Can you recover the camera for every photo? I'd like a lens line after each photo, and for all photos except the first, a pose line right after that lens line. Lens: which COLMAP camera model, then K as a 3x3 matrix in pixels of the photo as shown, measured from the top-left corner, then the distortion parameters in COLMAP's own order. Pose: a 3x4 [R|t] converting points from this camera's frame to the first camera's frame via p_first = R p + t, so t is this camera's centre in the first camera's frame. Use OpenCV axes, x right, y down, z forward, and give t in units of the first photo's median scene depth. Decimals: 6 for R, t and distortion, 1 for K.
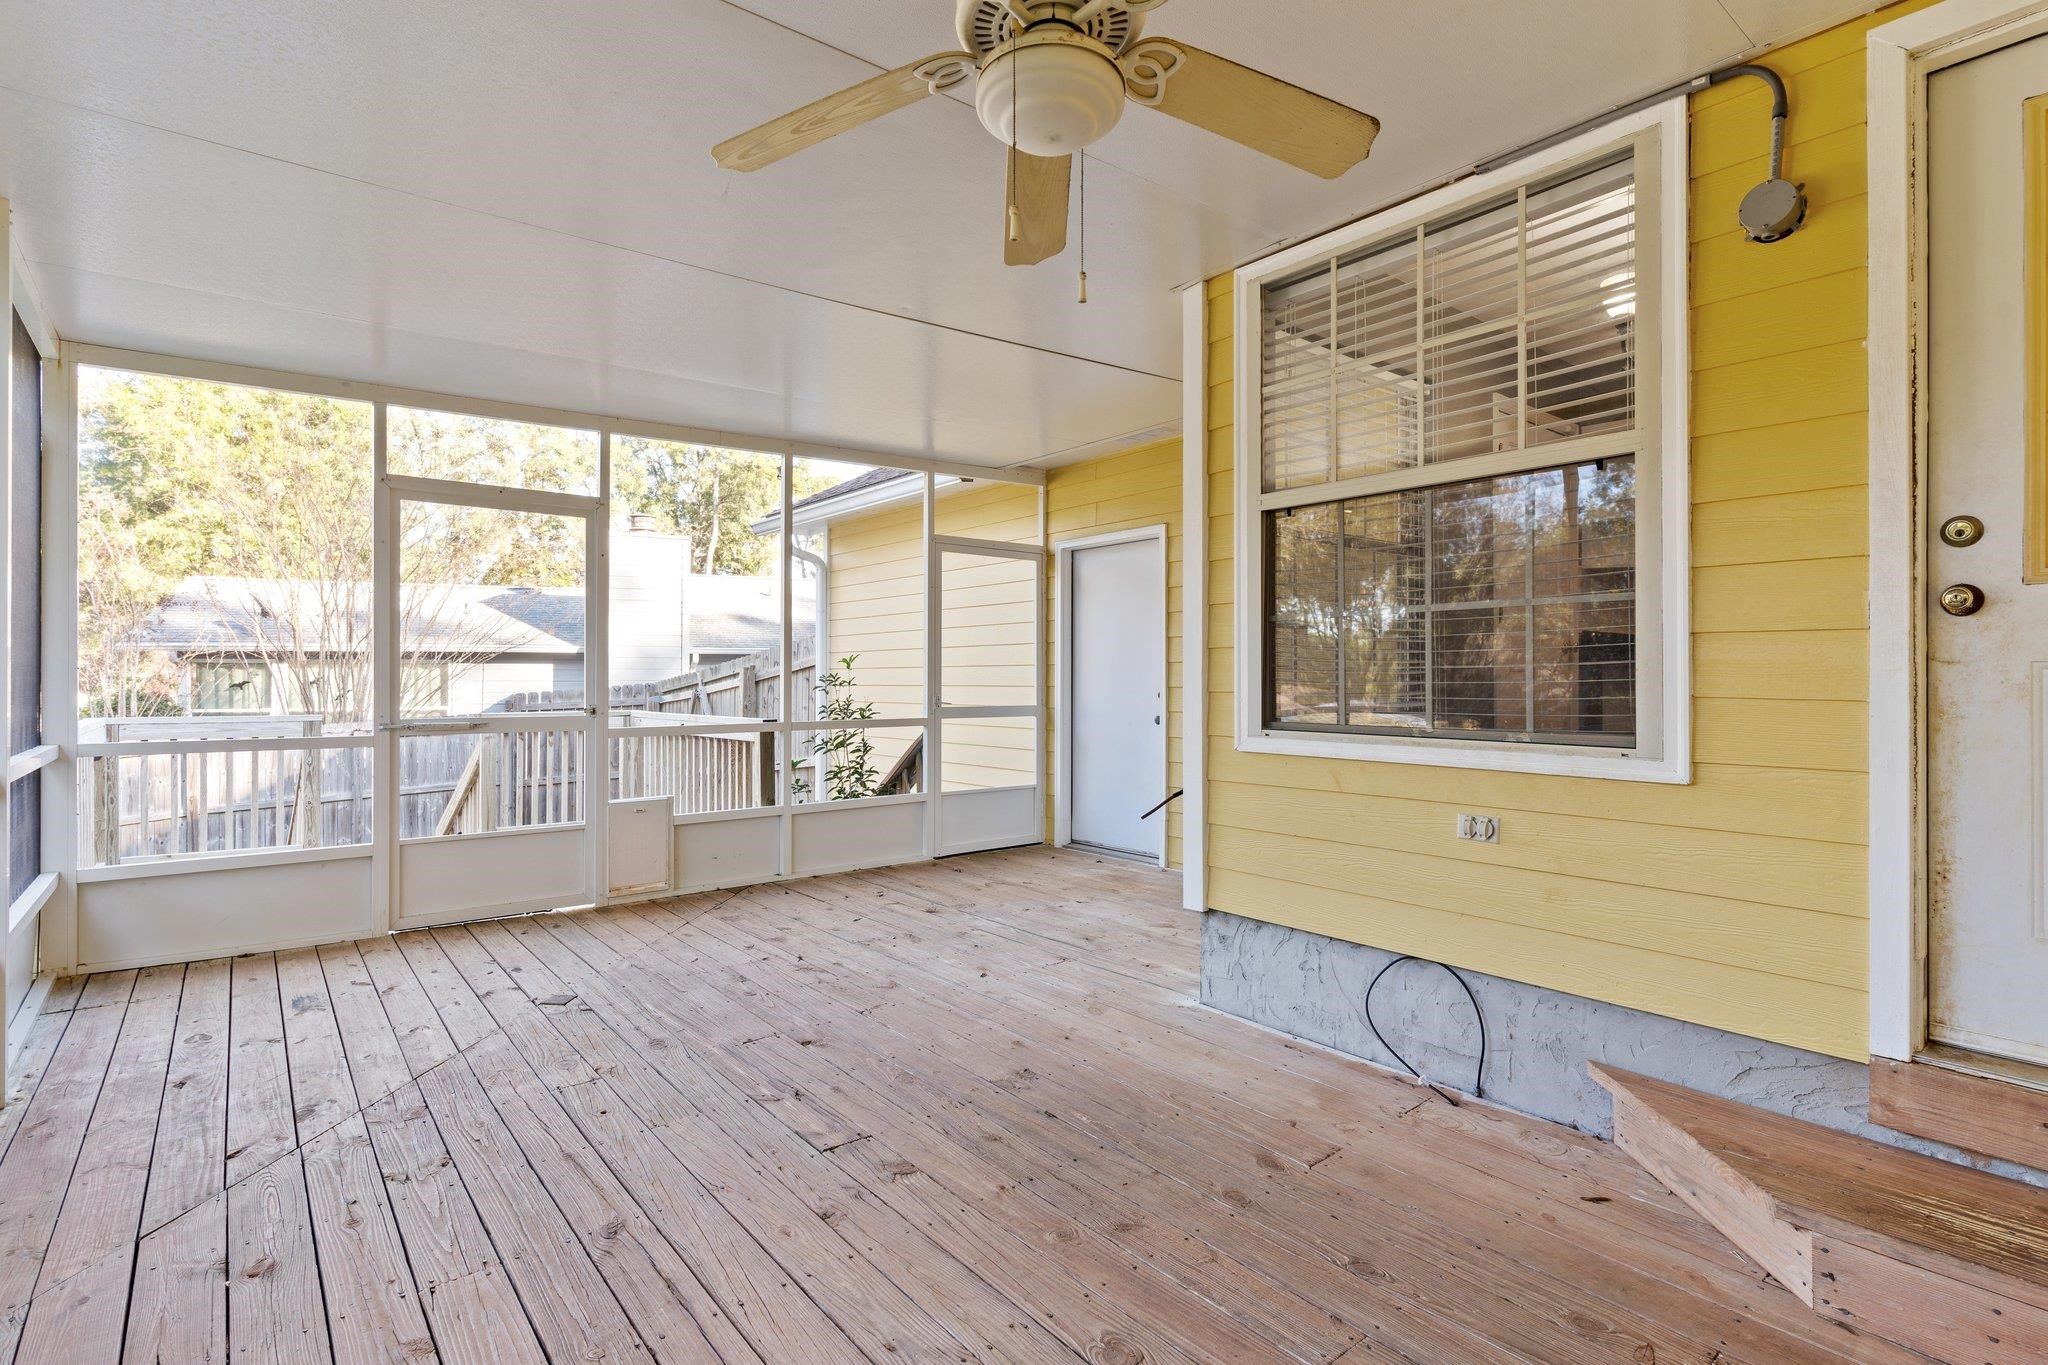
lens RADIAL K [[985.8, 0, 1027.5], [0, 985.8, 681.6], [0, 0, 1]] dist [-0.000066, 0.000206]
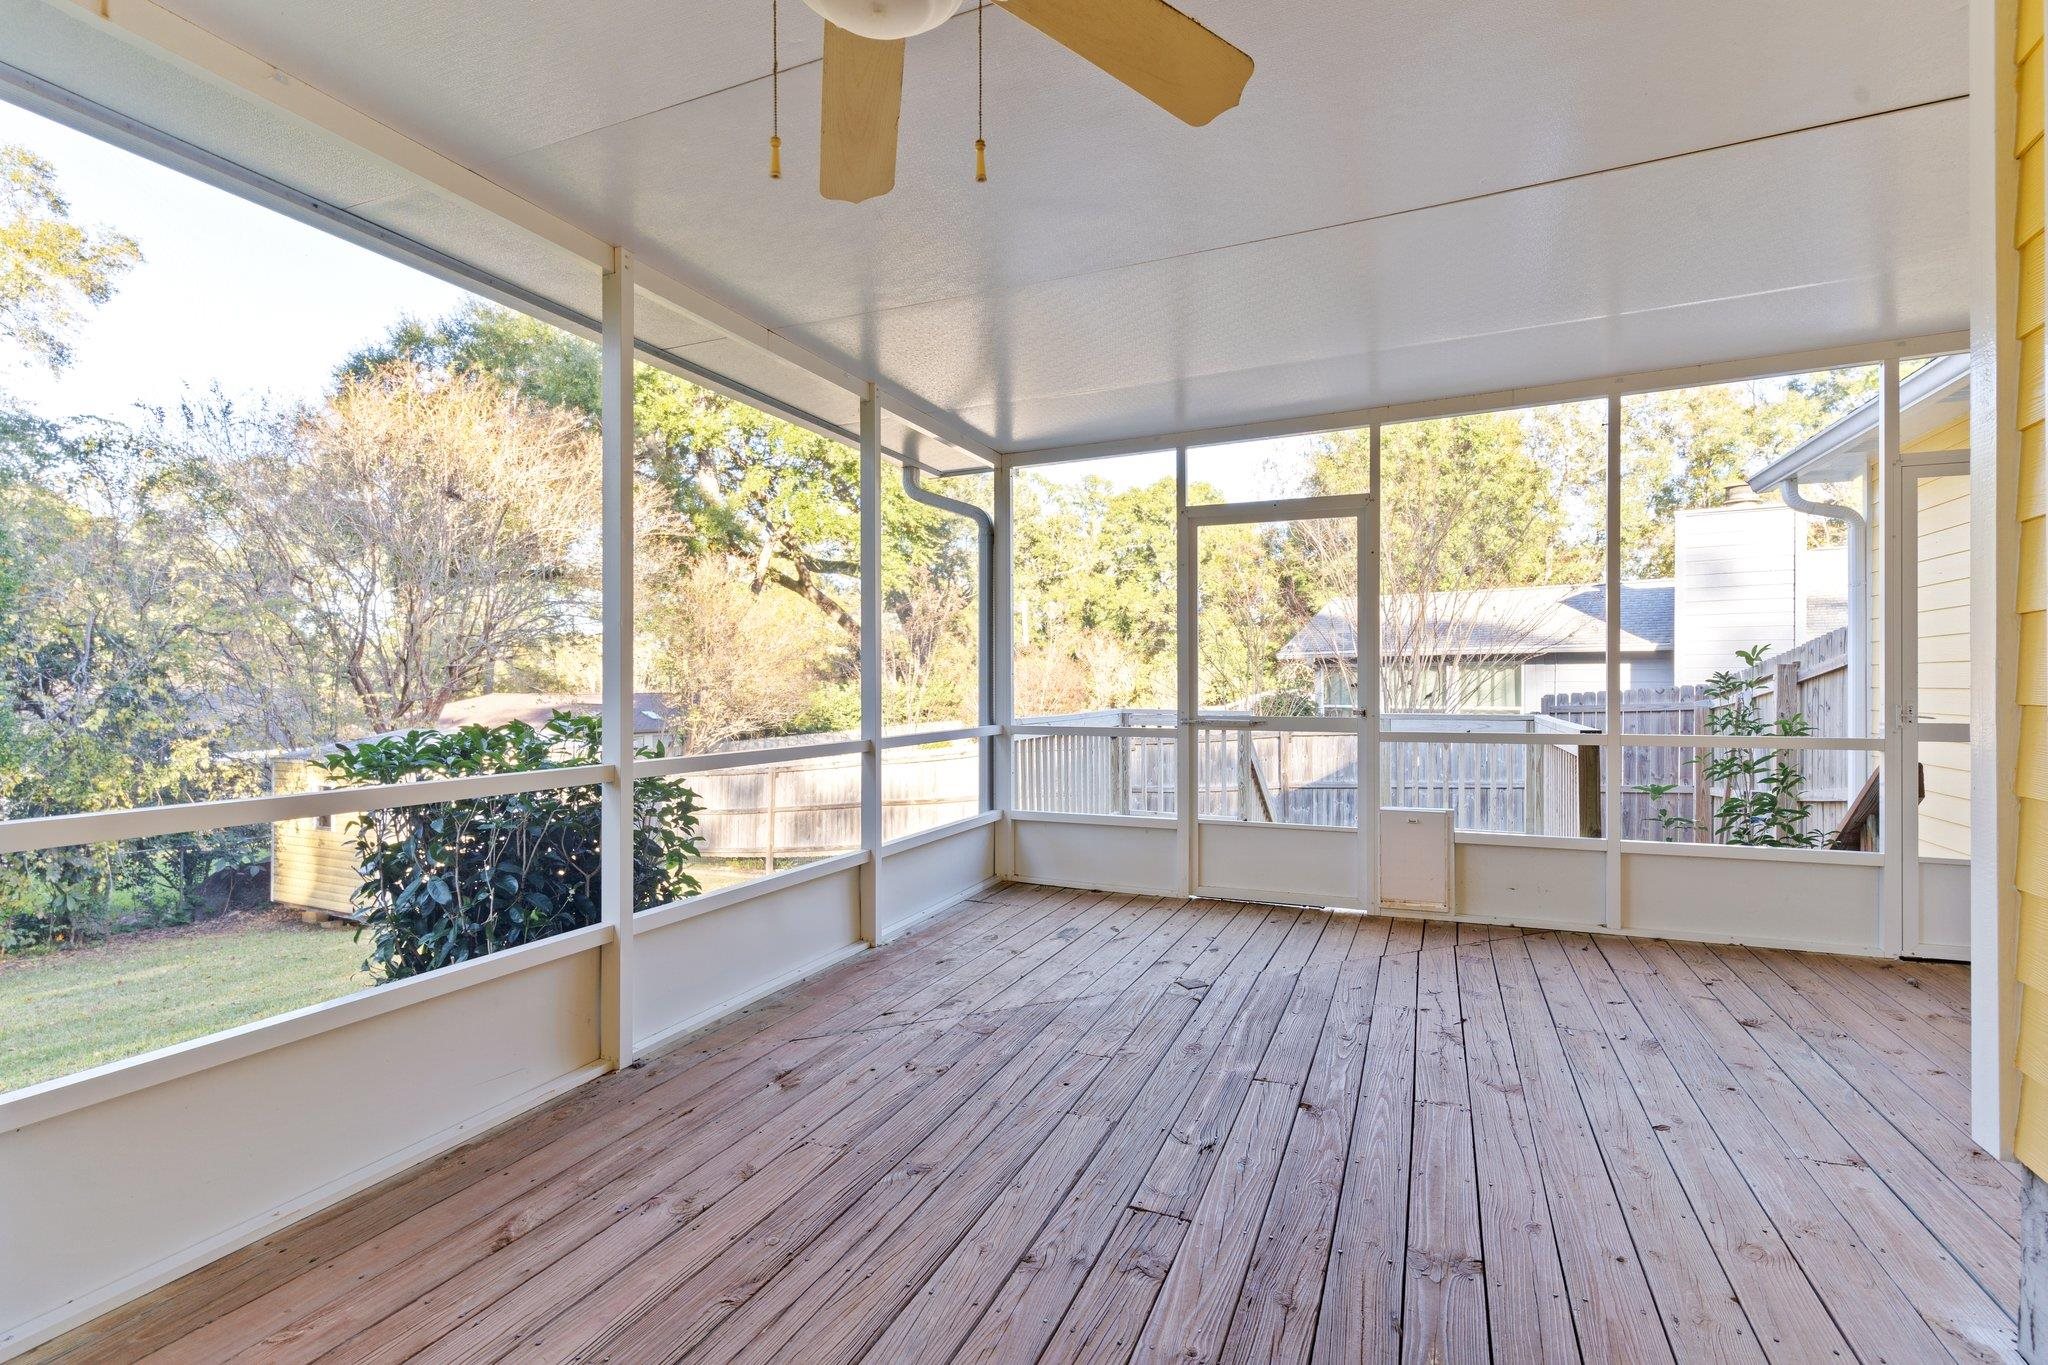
lens RADIAL K [[985.8, 0, 1012.1], [0, 985.8, 678.1], [0, 0, 1]] dist [-0.000066, 0.000206]
pose [[0.463590, -0.003962, -0.886041, 0.364635], [-0.000303, 0.999989, -0.004630, -0.000118], [0.886050, 0.002415, 0.463584, 0.330896]]
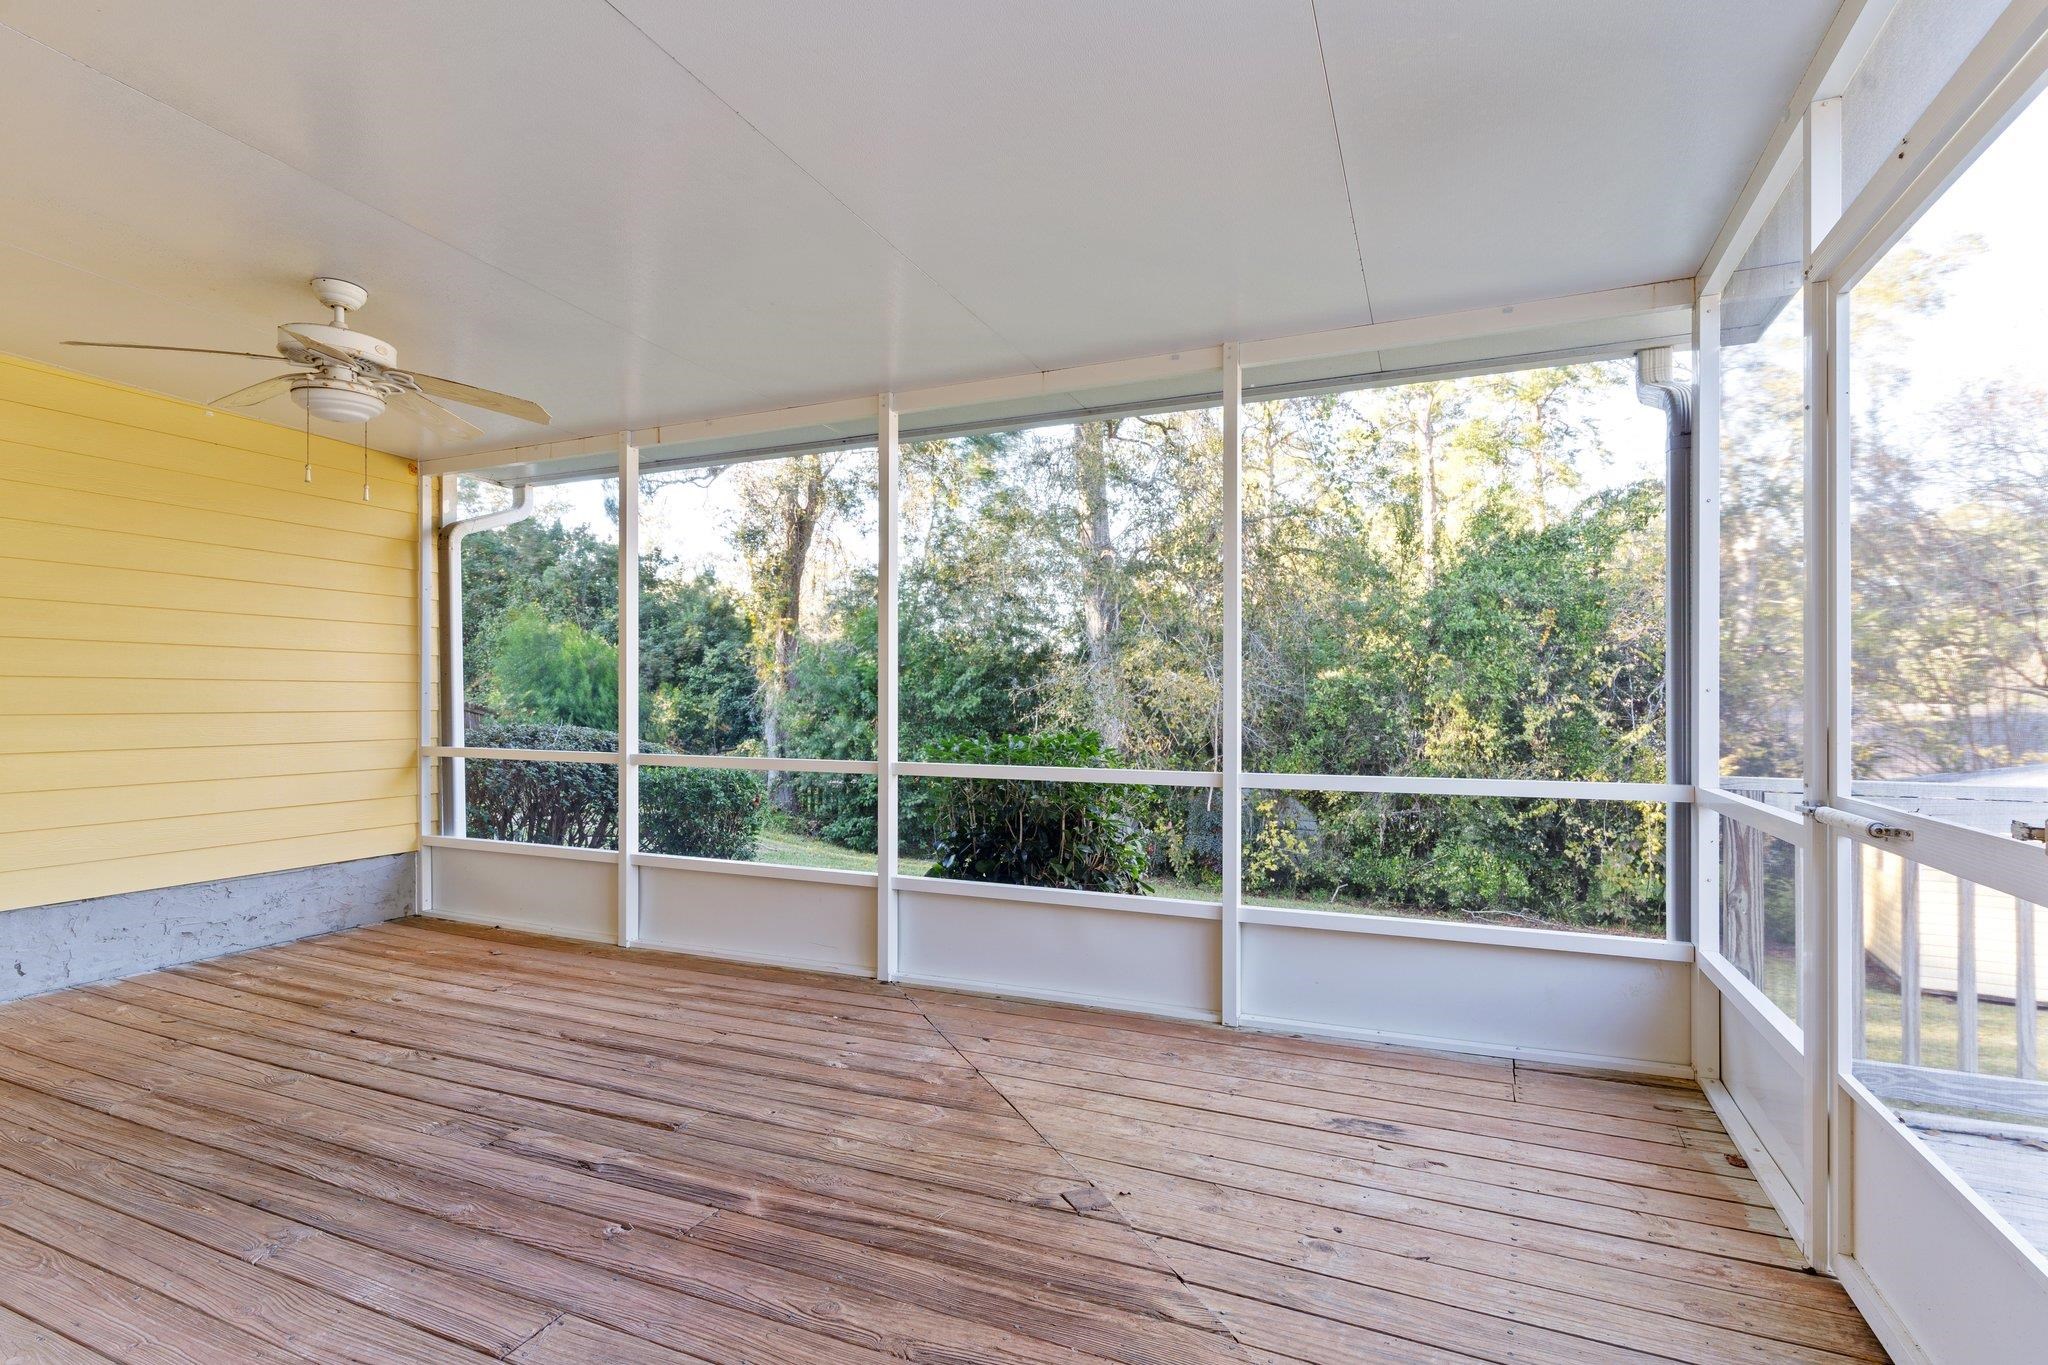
lens RADIAL K [[985.8, 0, 1028.4], [0, 985.8, 746.8], [0, 0, 1]] dist [-0.000066, 0.000206]
pose [[-0.889902, 0.020711, -0.455682, -0.145744], [-0.001760, 0.998805, 0.048833, -0.008735], [0.456149, 0.044259, -0.888802, 1.517375]]
